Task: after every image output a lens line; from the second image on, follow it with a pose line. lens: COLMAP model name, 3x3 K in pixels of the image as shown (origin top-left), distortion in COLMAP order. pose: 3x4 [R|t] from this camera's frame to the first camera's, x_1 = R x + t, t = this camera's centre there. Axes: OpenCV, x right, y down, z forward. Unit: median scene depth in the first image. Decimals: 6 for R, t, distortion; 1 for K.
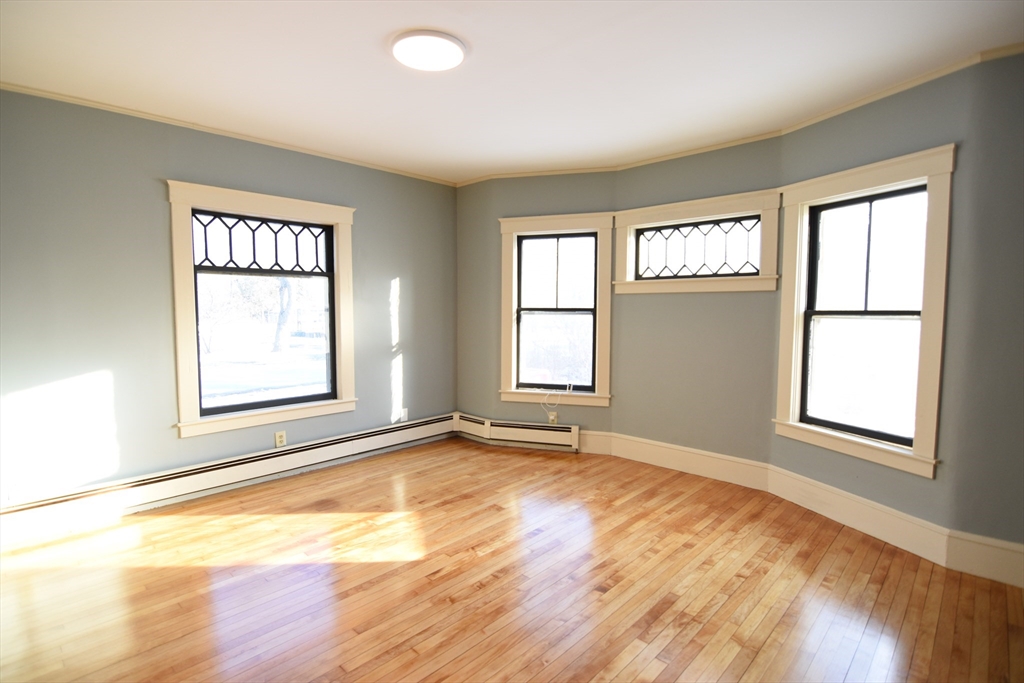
lens RADIAL K [[510.2, 0, 512.0], [0, 510.2, 341.5], [0, 0, 1]] dist [0.002635, -0.000056]
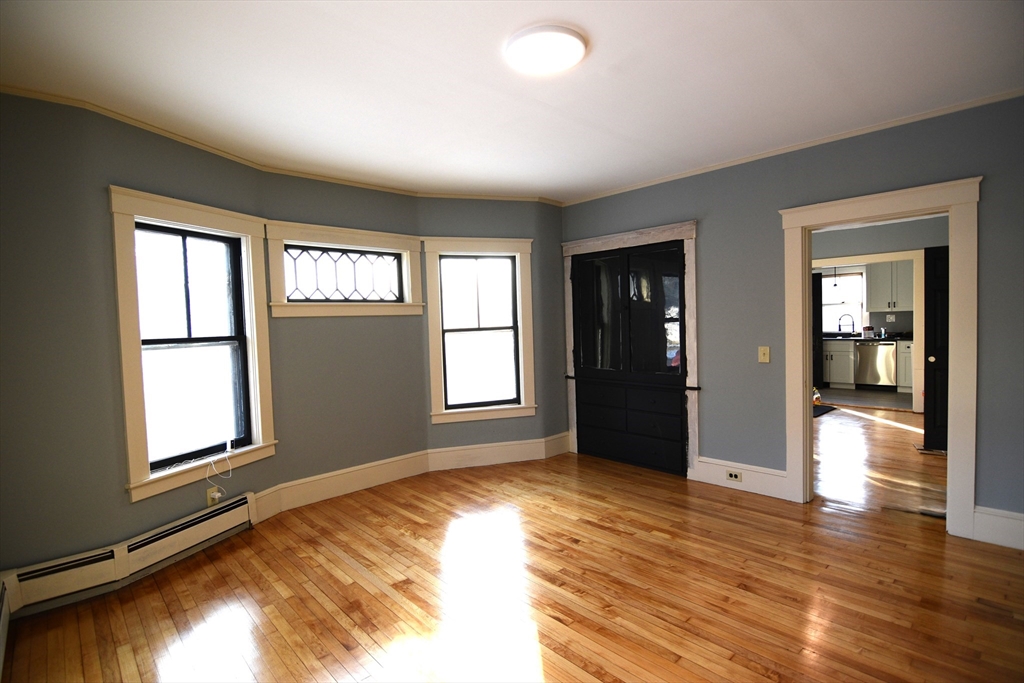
lens RADIAL K [[491.4, 0, 508.7], [0, 491.4, 343.3], [0, 0, 1]] dist [-0.016649, -0.000373]
pose [[0.059826, -0.044831, 0.997202, -0.694017], [0.101250, 0.994111, 0.038617, -0.051990], [-0.993061, 0.098656, 0.064013, 0.687544]]
